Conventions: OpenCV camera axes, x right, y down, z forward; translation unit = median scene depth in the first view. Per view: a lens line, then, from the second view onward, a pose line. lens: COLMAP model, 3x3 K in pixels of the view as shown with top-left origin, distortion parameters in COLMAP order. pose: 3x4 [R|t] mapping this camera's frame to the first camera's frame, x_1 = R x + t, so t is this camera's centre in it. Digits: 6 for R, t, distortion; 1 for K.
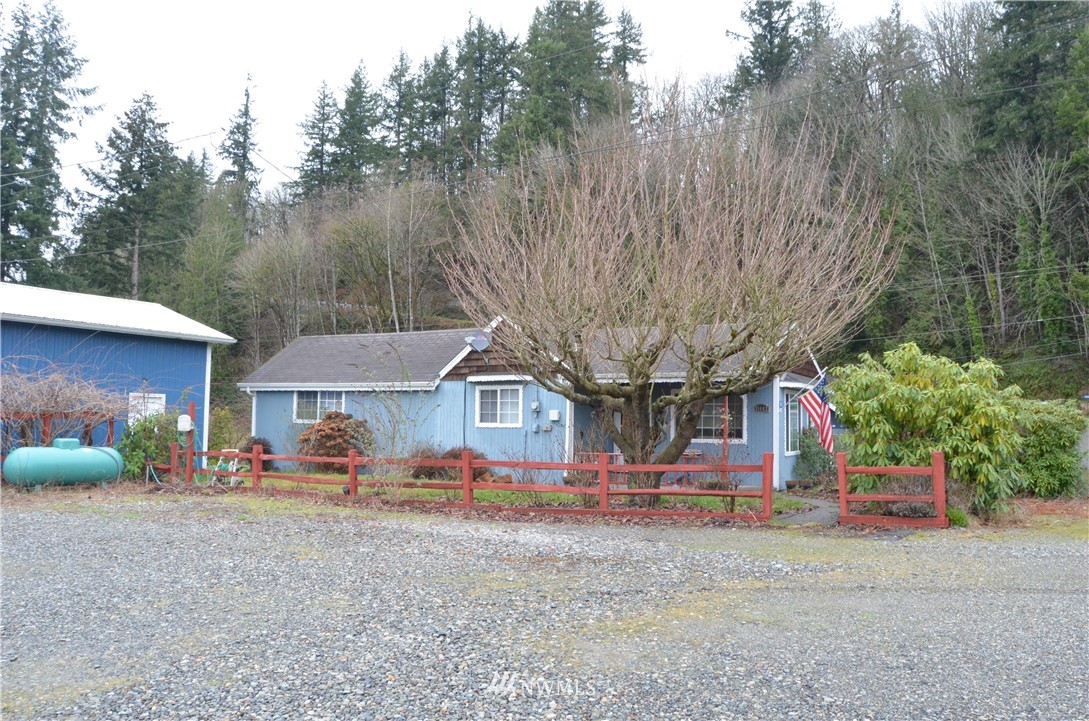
lens RADIAL K [[856.7, 0, 544.5], [0, 856.7, 360.5], [0, 0, 1]] dist [-0.098516, 0.052741]
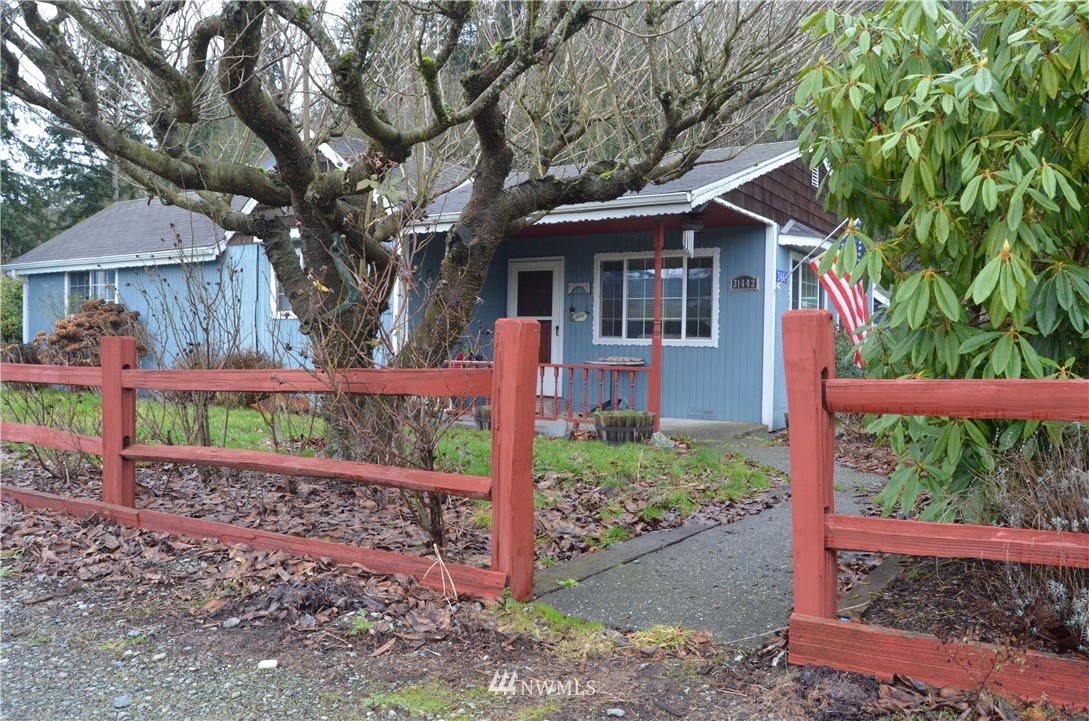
lens RADIAL K [[856.7, 0, 544.5], [0, 856.7, 360.5], [0, 0, 1]] dist [-0.098516, 0.052741]
pose [[0.997199, 0.005472, -0.074593, 0.166796], [0.001187, 0.996036, 0.088940, 0.056931], [0.074784, -0.088780, 0.993240, 0.436160]]
